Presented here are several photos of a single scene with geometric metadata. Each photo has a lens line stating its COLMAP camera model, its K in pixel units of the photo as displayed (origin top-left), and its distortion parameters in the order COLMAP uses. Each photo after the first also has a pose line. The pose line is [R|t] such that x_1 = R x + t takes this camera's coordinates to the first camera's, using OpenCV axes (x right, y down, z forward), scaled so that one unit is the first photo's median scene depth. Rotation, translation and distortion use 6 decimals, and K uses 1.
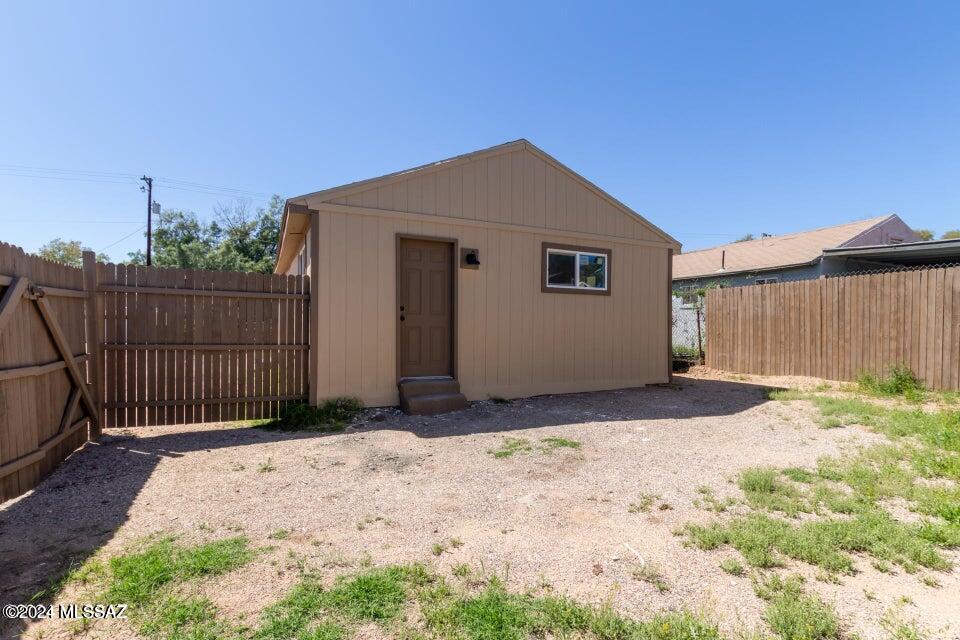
lens RADIAL K [[449.6, 0, 485.3], [0, 449.6, 336.3], [0, 0, 1]] dist [-0.002320, -0.000520]
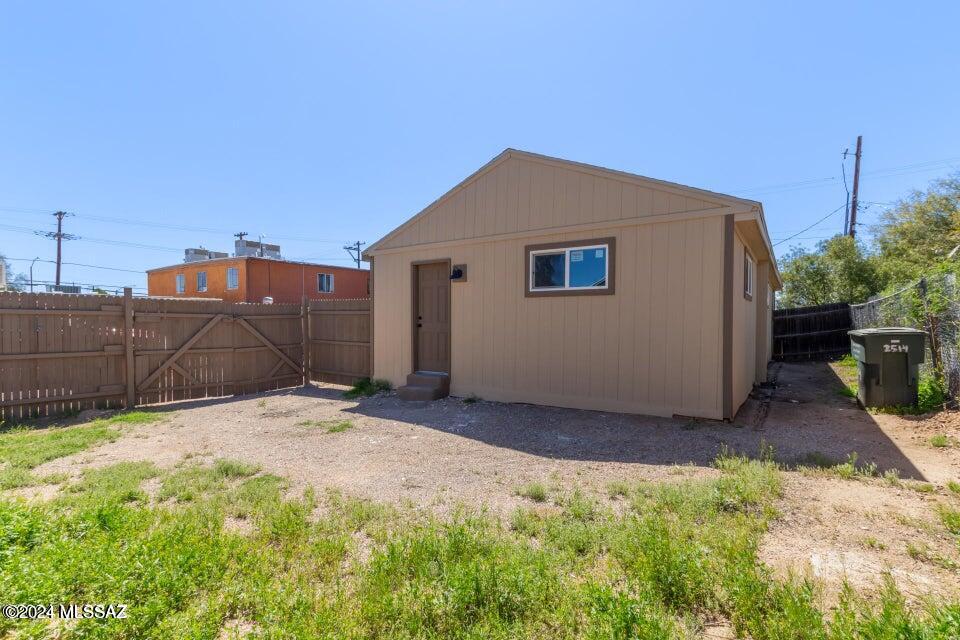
lens RADIAL K [[455.0, 0, 483.8], [0, 455.0, 320.2], [0, 0, 1]] dist [0.016513, -0.005990]
pose [[0.521295, -0.004894, -0.853362, 1.001057], [-0.008620, 0.999902, -0.011000, -0.040191], [0.853333, 0.013090, 0.521202, 0.448418]]
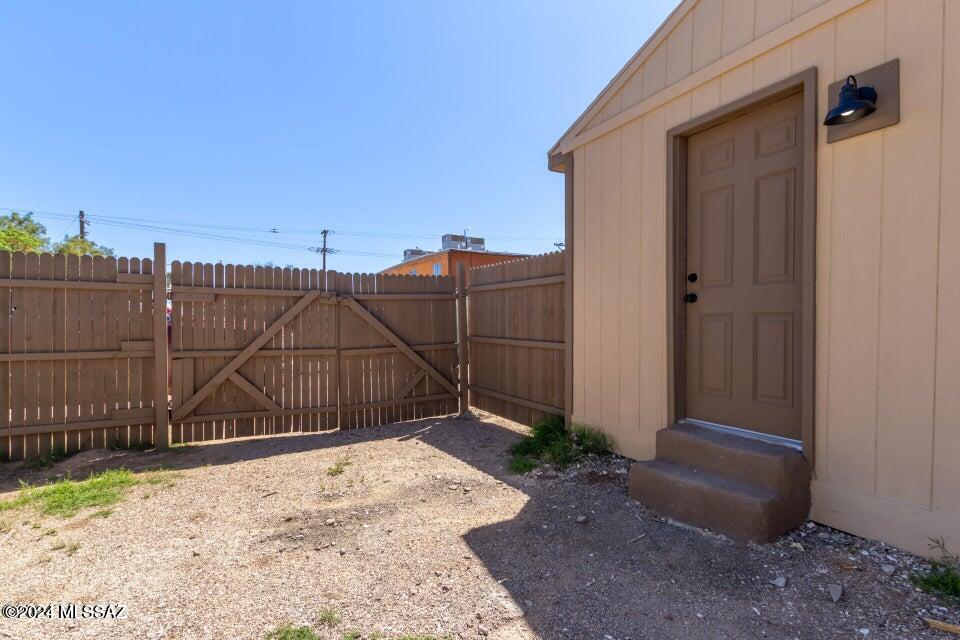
lens RADIAL K [[449.6, 0, 485.3], [0, 449.6, 336.3], [0, 0, 1]] dist [-0.002320, -0.000520]
pose [[0.091811, 0.026946, -0.995412, 0.273392], [-0.003193, 0.999637, 0.026766, -0.010126], [0.995771, 0.000721, 0.091864, 0.700823]]
